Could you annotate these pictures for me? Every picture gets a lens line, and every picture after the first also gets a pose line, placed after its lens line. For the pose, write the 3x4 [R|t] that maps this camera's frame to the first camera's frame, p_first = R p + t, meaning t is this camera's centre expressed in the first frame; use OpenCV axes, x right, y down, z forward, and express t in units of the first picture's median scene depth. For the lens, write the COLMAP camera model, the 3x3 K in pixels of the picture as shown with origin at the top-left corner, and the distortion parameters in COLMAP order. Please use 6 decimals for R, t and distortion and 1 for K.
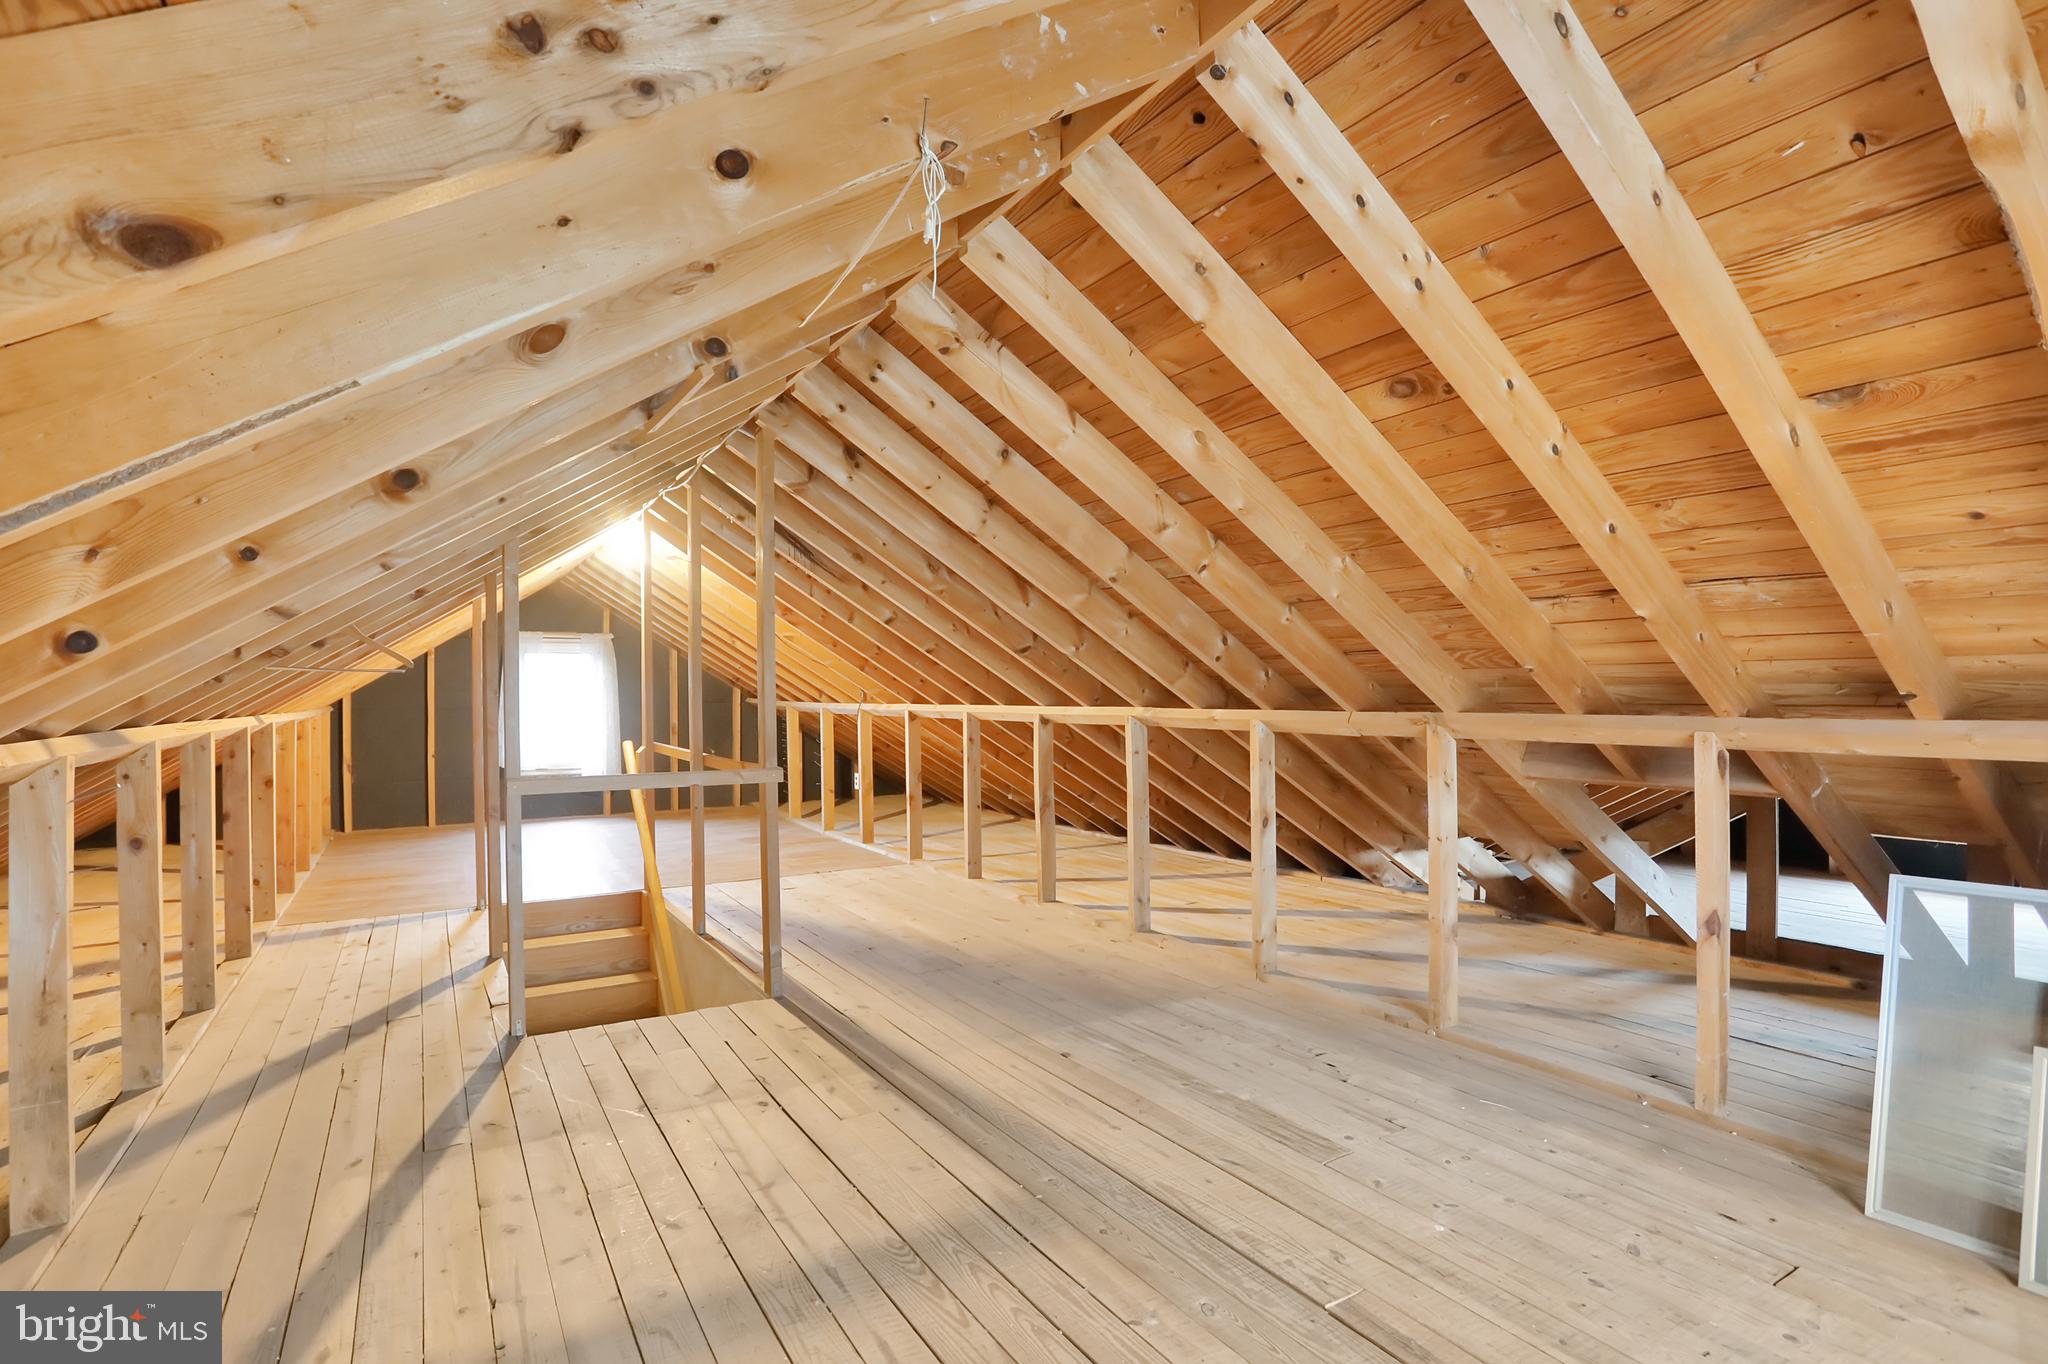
lens RADIAL K [[1000.9, 0, 1024.0], [0, 1000.9, 682.0], [0, 0, 1]] dist [-0.073539, 0.030704]
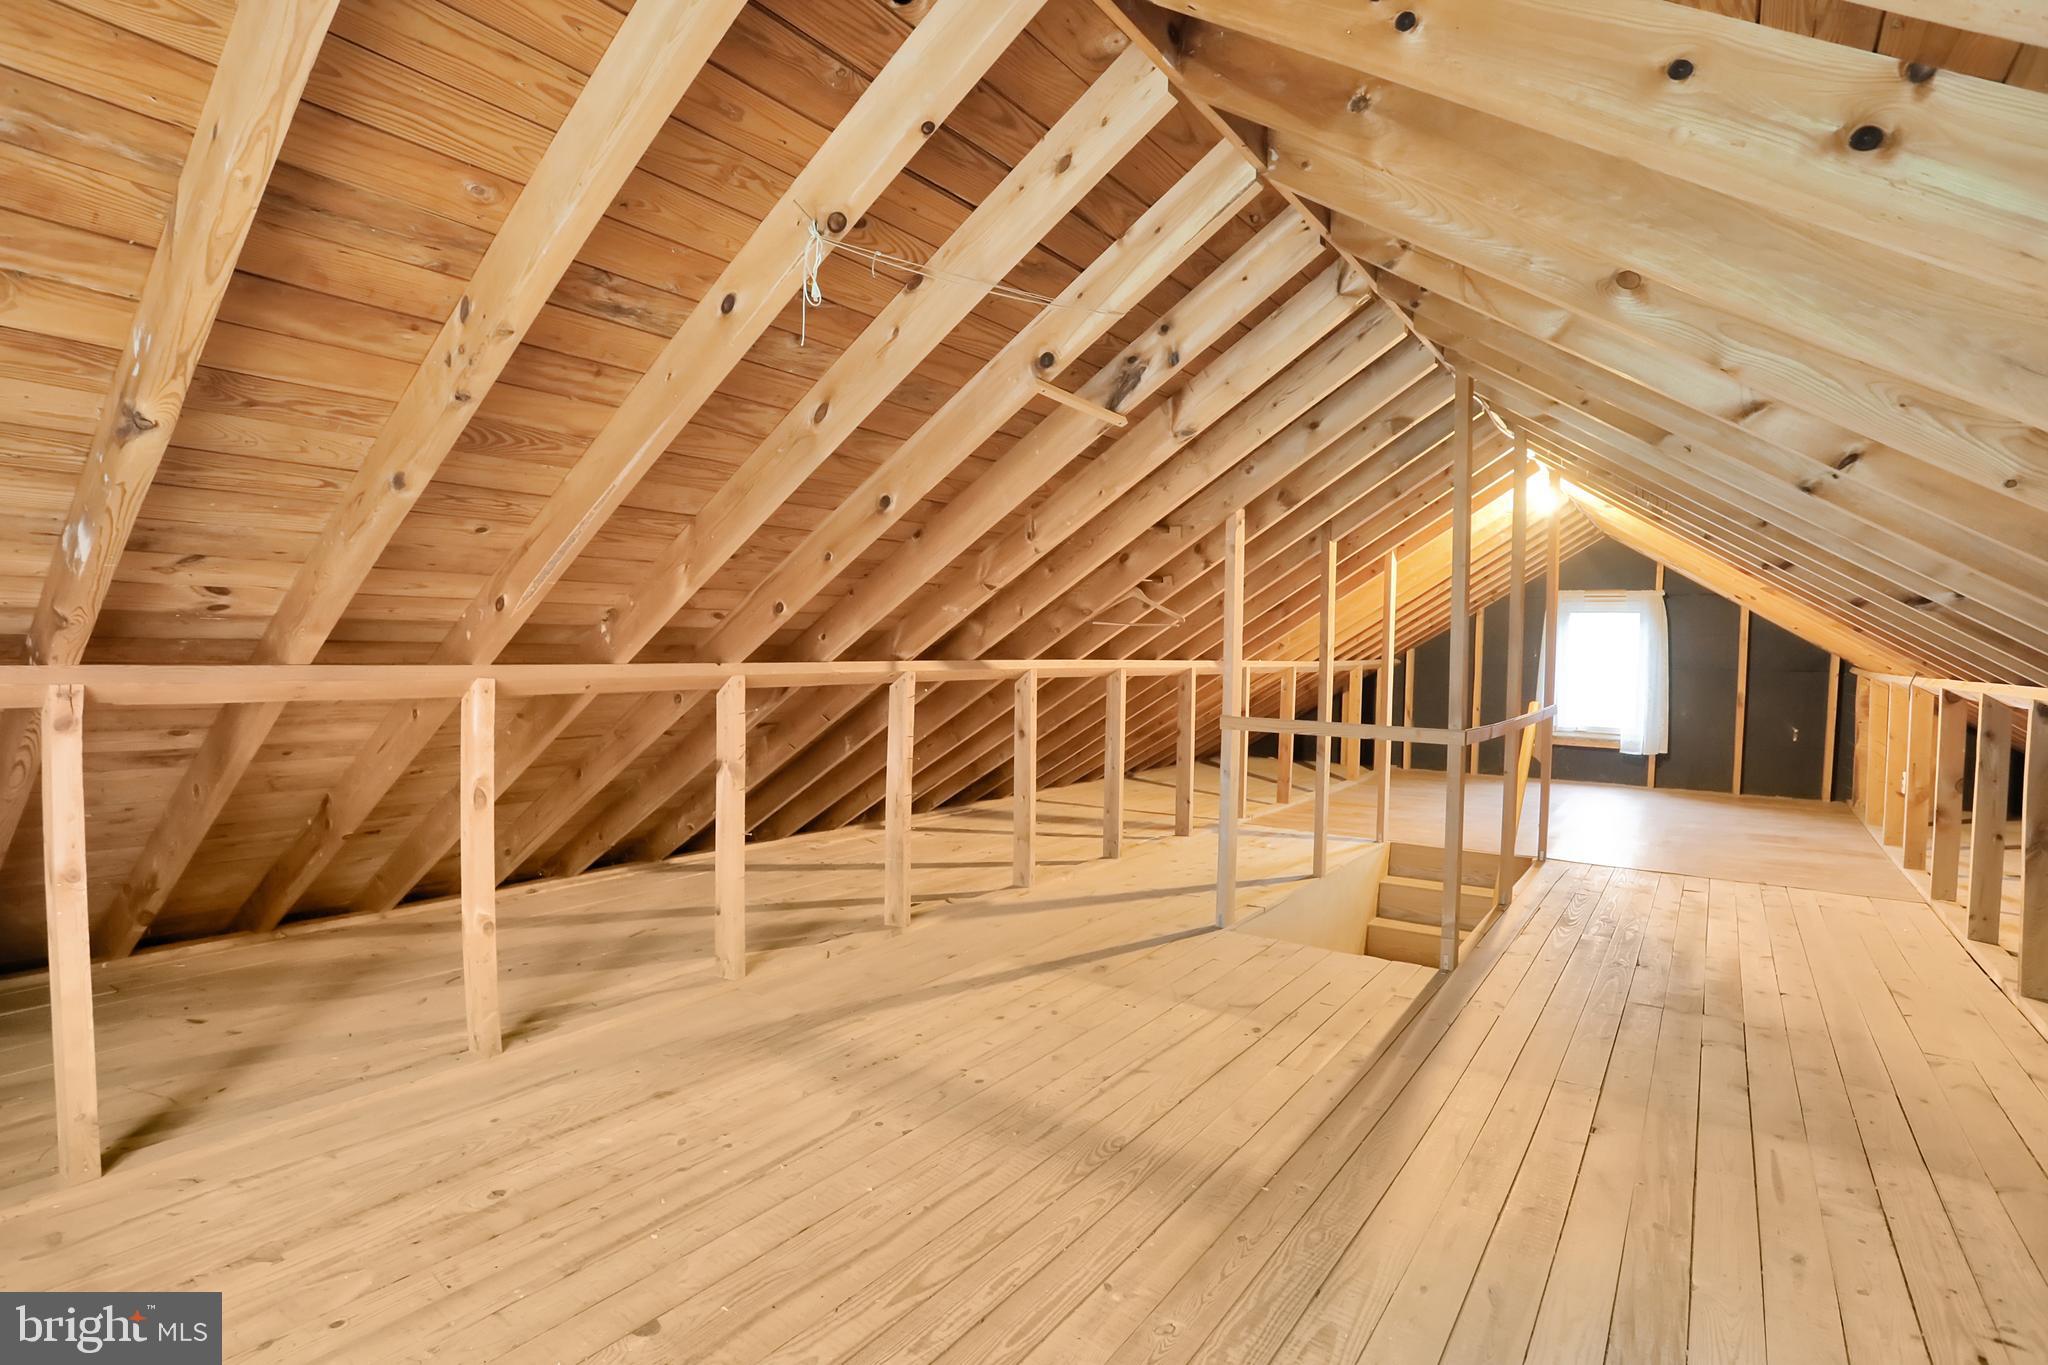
lens RADIAL K [[1000.9, 0, 1024.0], [0, 1000.9, 682.5], [0, 0, 1]] dist [-0.073539, 0.030704]
pose [[0.397680, 0.047489, -0.916294, 0.599493], [-0.014091, 0.998858, 0.045652, 0.007181], [0.917416, -0.005244, 0.397895, 0.342743]]
